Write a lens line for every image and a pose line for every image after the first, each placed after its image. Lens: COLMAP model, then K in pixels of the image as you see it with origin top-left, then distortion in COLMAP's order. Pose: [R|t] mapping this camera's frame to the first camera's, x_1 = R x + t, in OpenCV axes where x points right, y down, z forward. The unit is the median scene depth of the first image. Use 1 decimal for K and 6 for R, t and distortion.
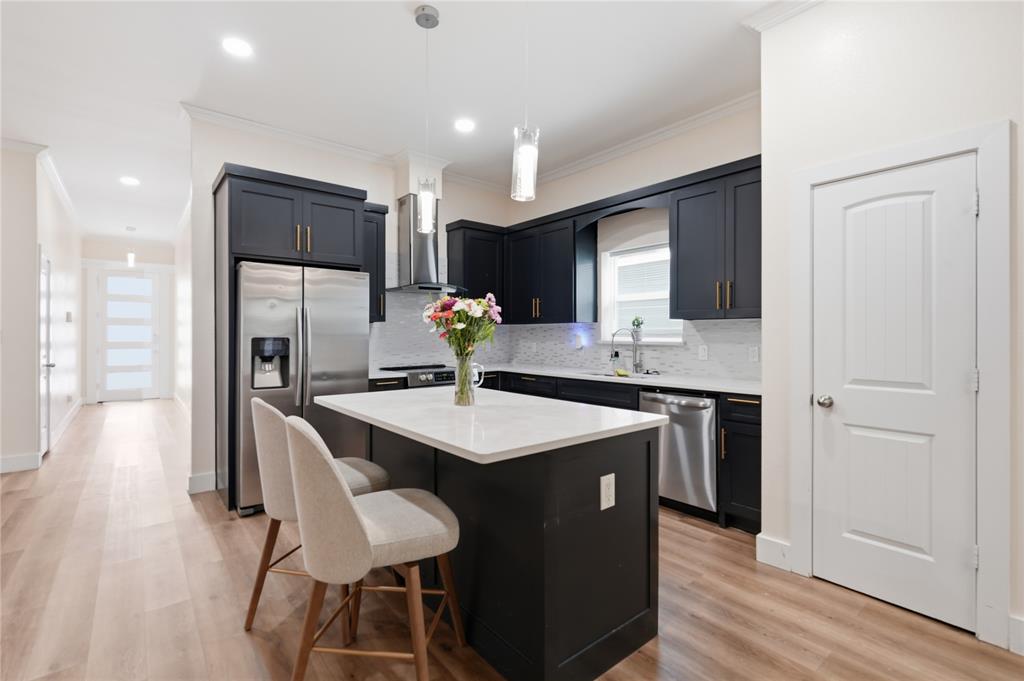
lens RADIAL K [[485.0, 0, 513.6], [0, 485.0, 336.0], [0, 0, 1]] dist [0.001829, 0.000558]
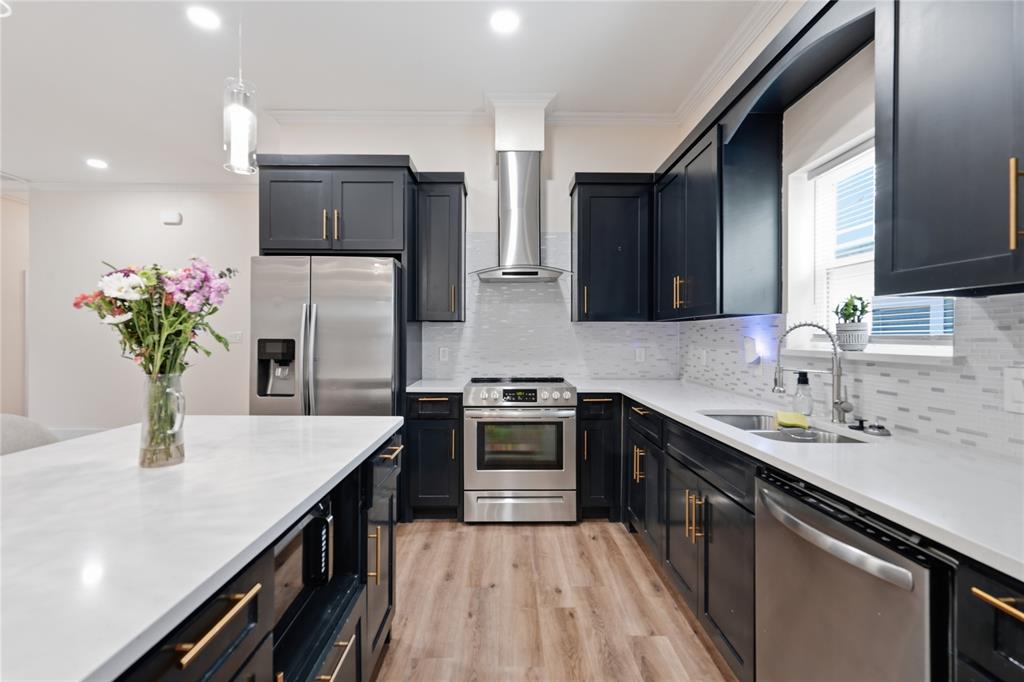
lens RADIAL K [[468.5, 0, 512.0], [0, 468.5, 341.0], [0, 0, 1]] dist [0.000457, 0.000183]
pose [[0.769571, 0.006548, -0.638527, 0.325430], [-0.003865, 0.999977, 0.005596, -0.000582], [0.638549, -0.001838, 0.769579, 0.523318]]
